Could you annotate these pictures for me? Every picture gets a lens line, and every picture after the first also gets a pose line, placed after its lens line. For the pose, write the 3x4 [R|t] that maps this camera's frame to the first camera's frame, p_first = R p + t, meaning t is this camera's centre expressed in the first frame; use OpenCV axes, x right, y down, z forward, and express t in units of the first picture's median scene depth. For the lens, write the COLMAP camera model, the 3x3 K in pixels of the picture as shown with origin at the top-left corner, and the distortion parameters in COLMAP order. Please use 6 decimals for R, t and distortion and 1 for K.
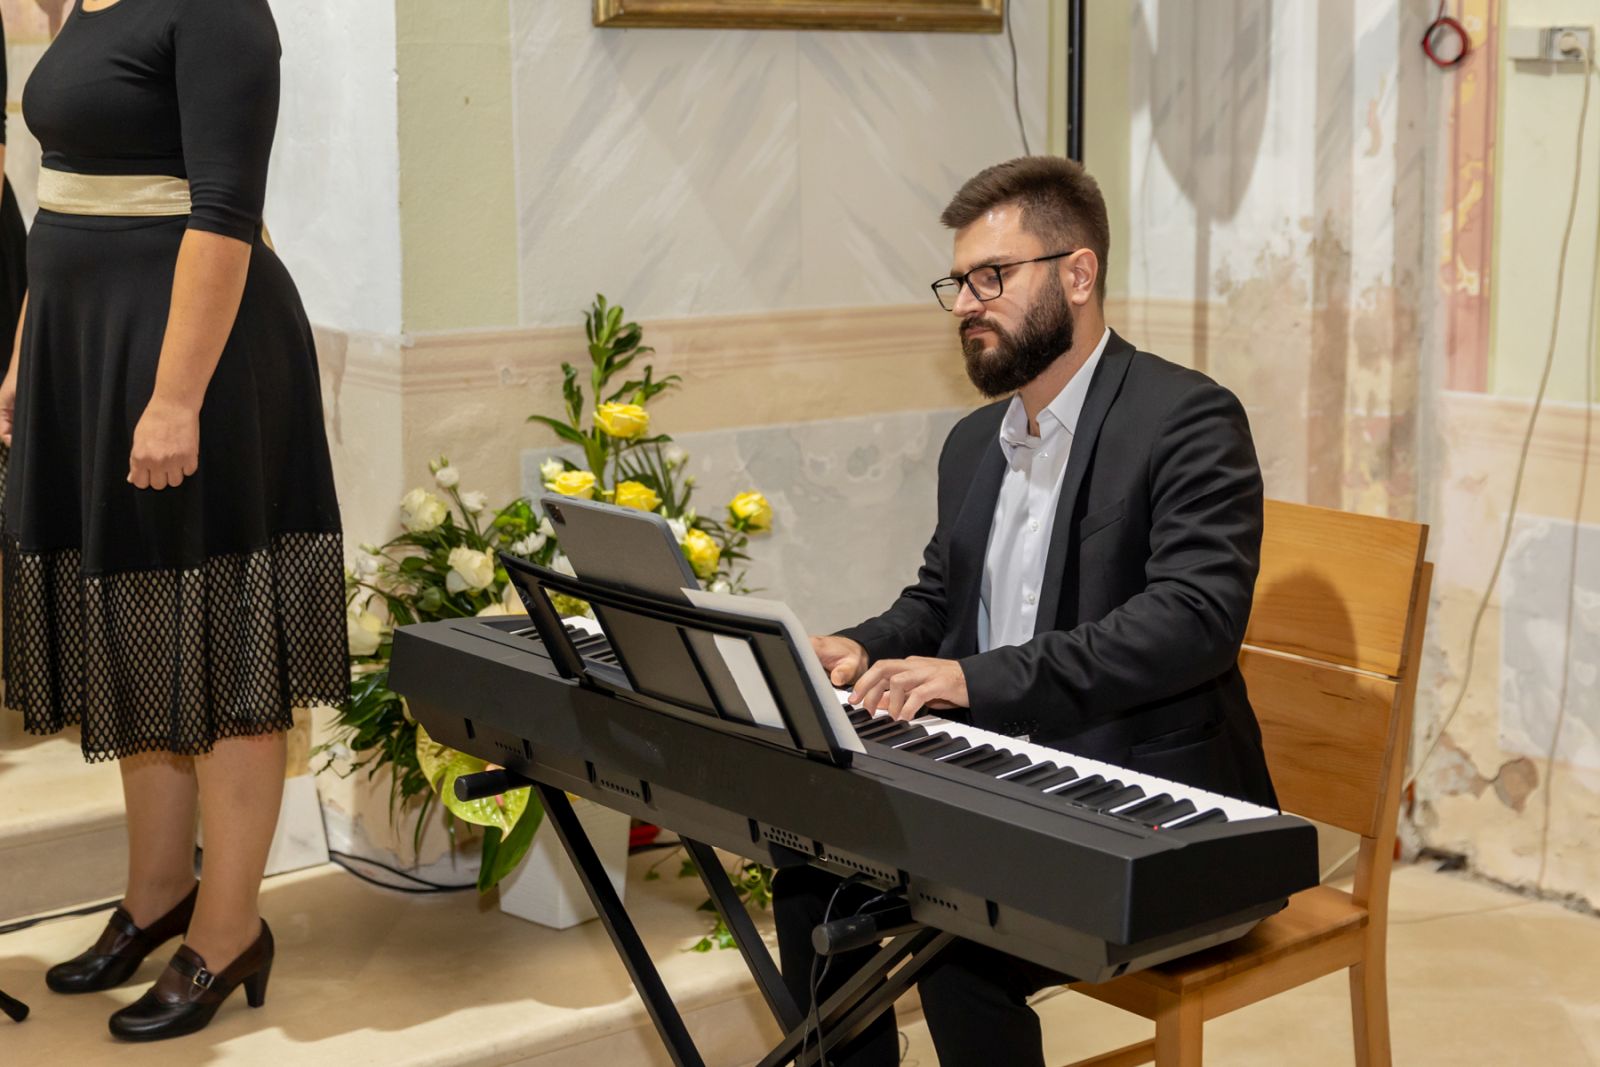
lens RADIAL K [[2541.1, 0, 802.9], [0, 2541.1, 404.6], [0, 0, 1]] dist [-0.004445, -0.070304]
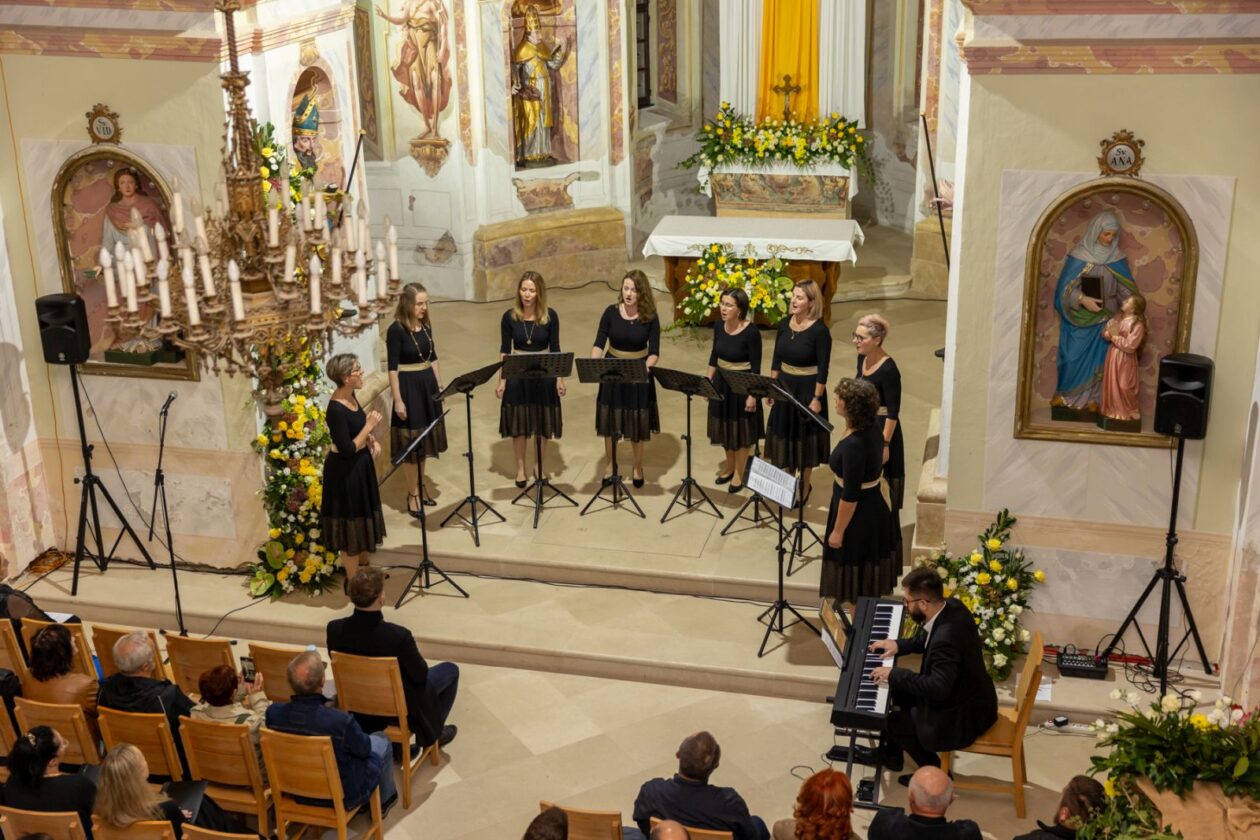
lens RADIAL K [[1594.8, 0, 628.1], [0, 1594.8, 421.3], [0, 0, 1]] dist [0.007803, 0.020202]
pose [[0.588000, 0.274343, -0.760915, 1.296744], [-0.080819, 0.955943, 0.282207, -0.757338], [0.804813, -0.104441, 0.584267, -0.747377]]
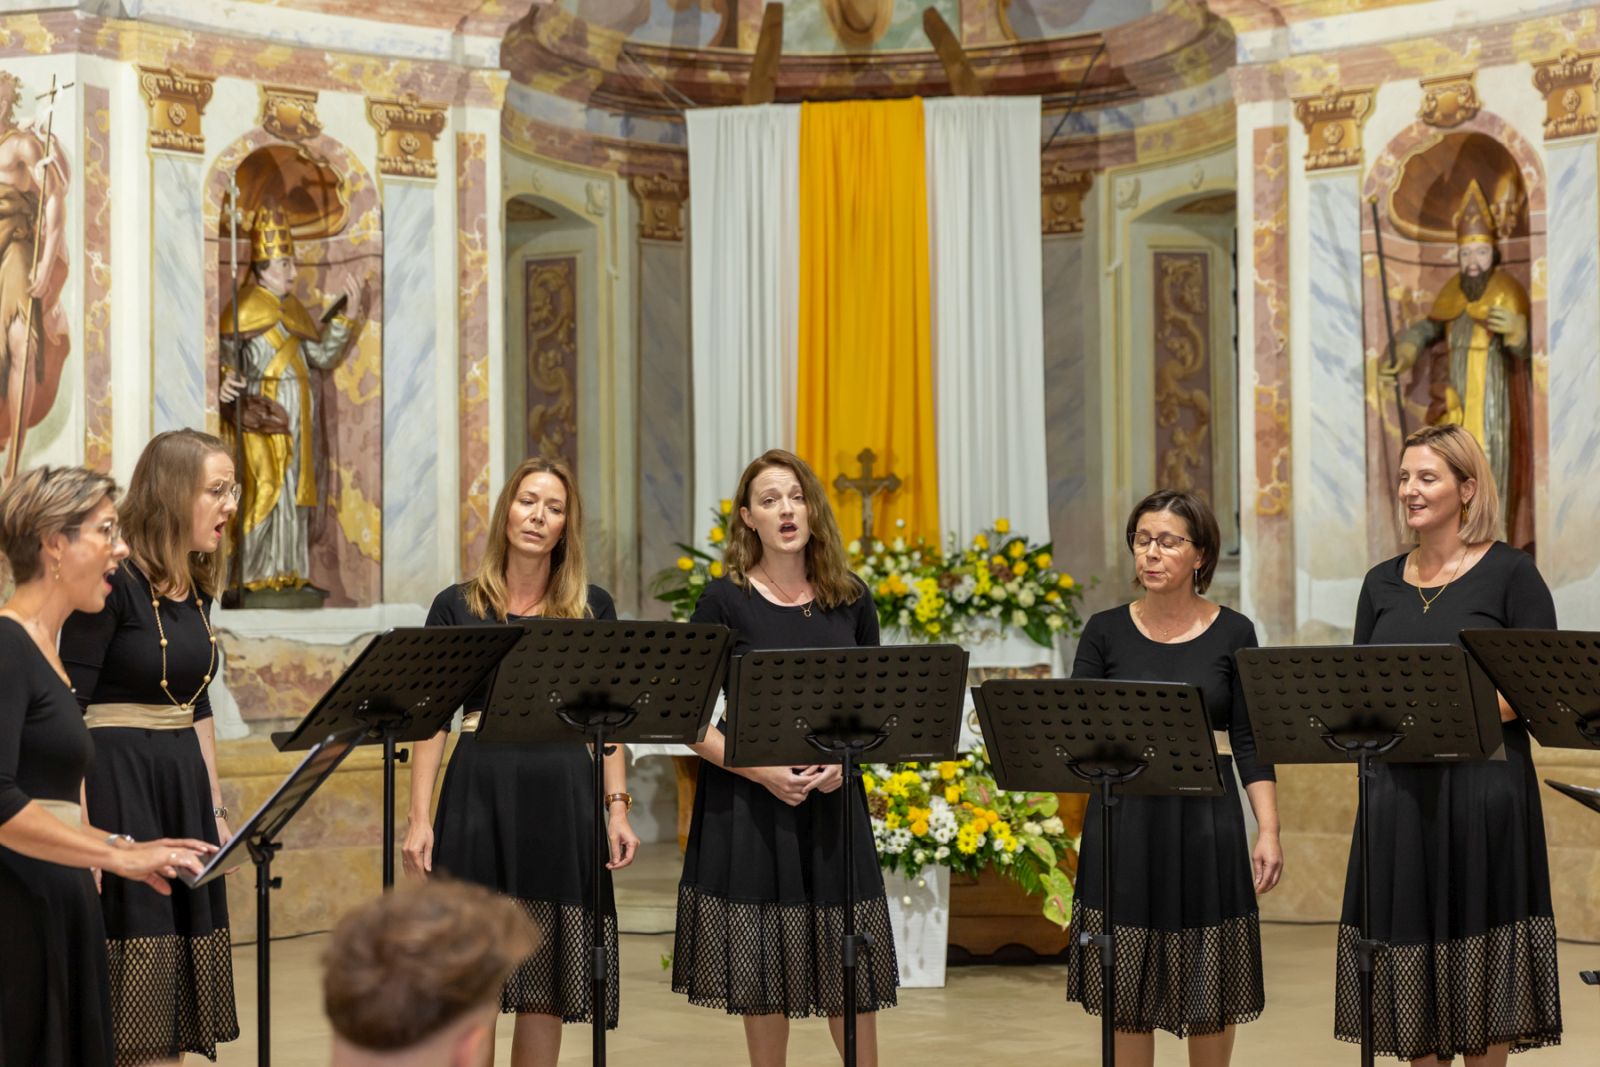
lens RADIAL K [[3074.4, 0, 801.4], [0, 3074.4, 540.0], [0, 0, 1]] dist [0.003354, 0.065284]
pose [[0.754633, -0.019850, -0.655847, 0.212350], [-0.073414, 0.990712, -0.114458, 0.010263], [0.652027, 0.134522, 0.746167, -0.368149]]
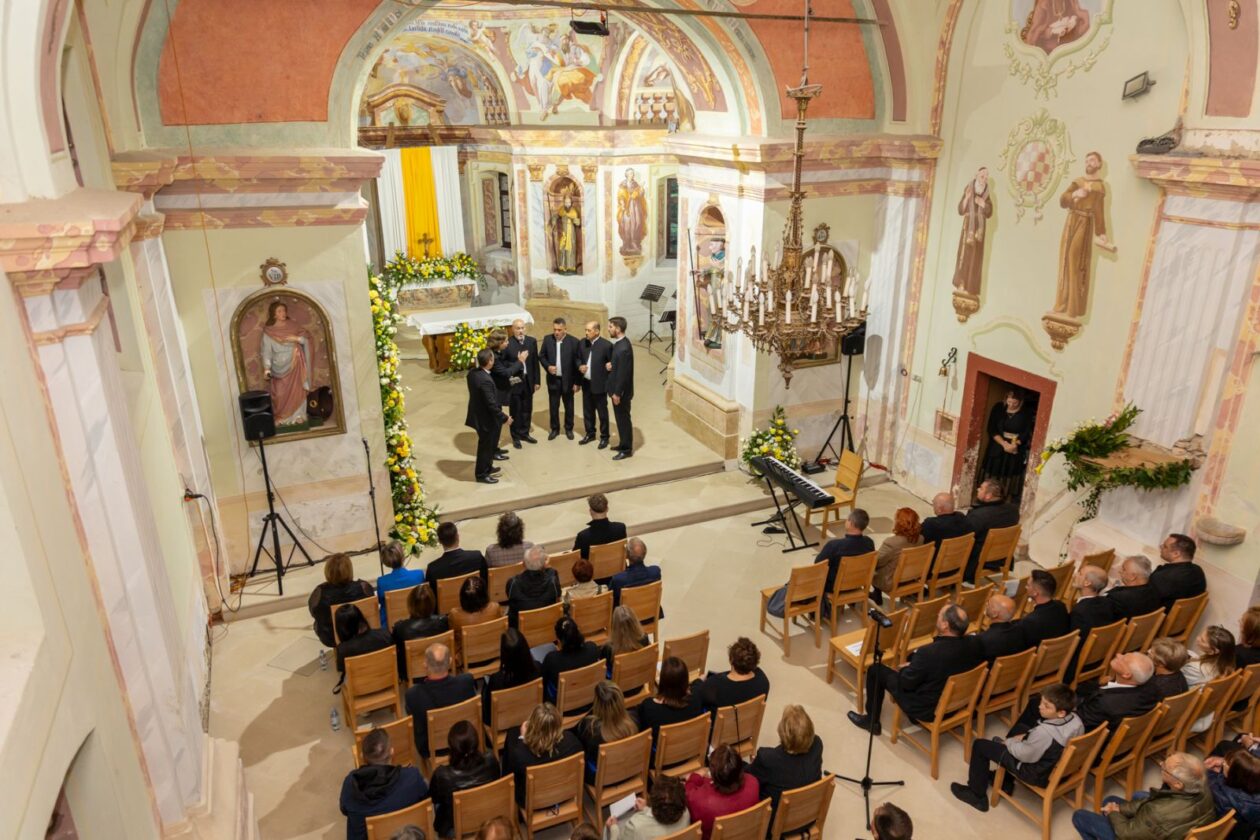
lens RADIAL K [[842.4, 0, 632.4], [0, 842.4, 420.6], [0, 0, 1]] dist [0.017870, -0.006767]
pose [[0.961235, 0.094980, -0.258855, 0.162696], [-0.032135, 0.970990, 0.236950, -0.592274], [0.273851, -0.219446, 0.936402, -1.551893]]
